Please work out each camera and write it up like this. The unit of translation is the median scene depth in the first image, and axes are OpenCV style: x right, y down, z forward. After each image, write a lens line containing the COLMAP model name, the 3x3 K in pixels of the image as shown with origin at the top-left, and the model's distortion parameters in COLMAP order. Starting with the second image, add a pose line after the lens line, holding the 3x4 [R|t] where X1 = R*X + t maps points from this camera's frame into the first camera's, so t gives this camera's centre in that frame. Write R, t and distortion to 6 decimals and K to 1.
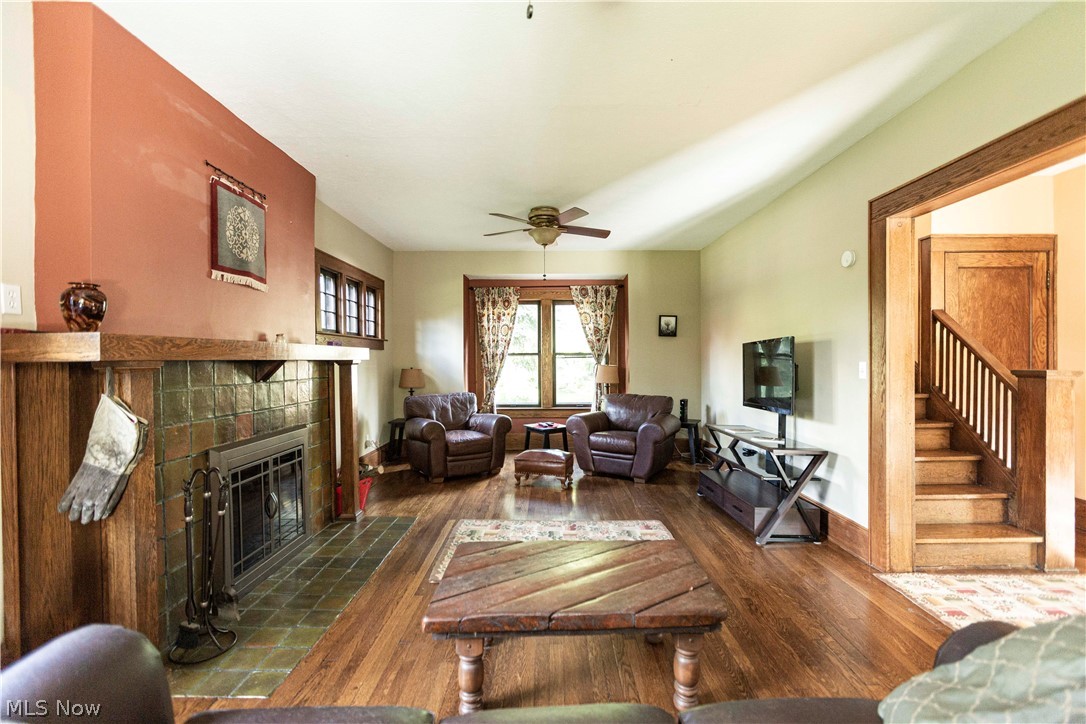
lens RADIAL K [[483.6, 0, 543.0], [0, 483.6, 362.0], [0, 0, 1]] dist [0.000056, 0.000245]
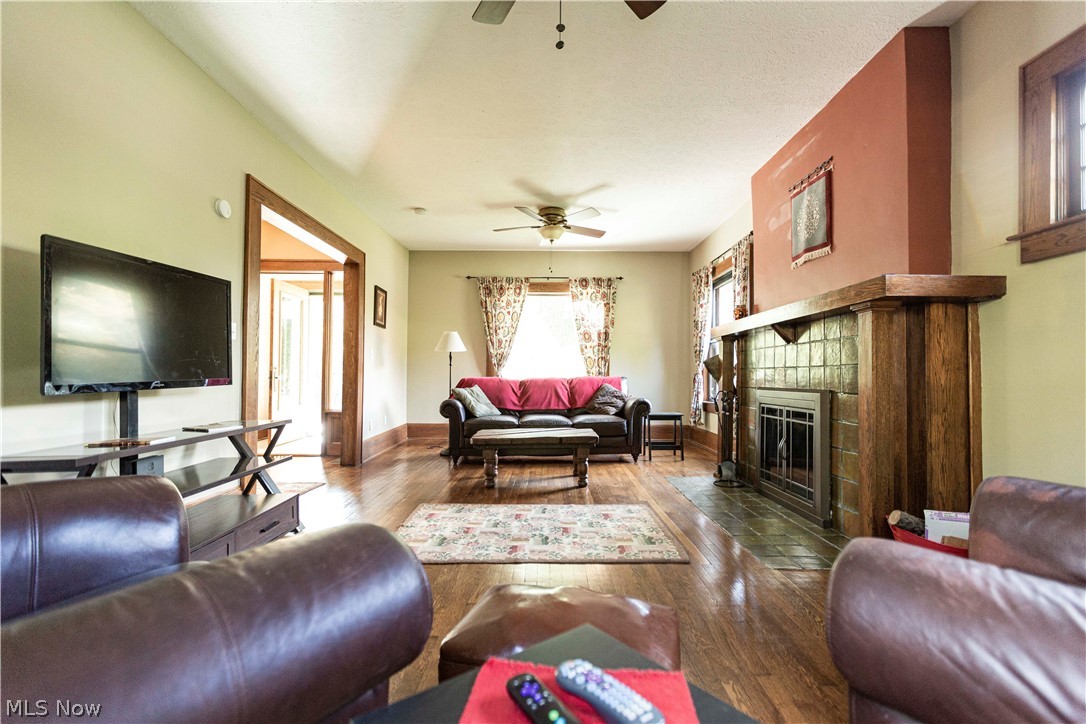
lens RADIAL K [[483.6, 0, 543.0], [0, 483.6, 362.0], [0, 0, 1]] dist [0.000056, 0.000245]
pose [[-1.000000, 0.000642, 0.000121, 0.023366], [0.000639, 0.999684, -0.025116, 0.111355], [-0.000137, -0.025116, -0.999685, 2.094446]]
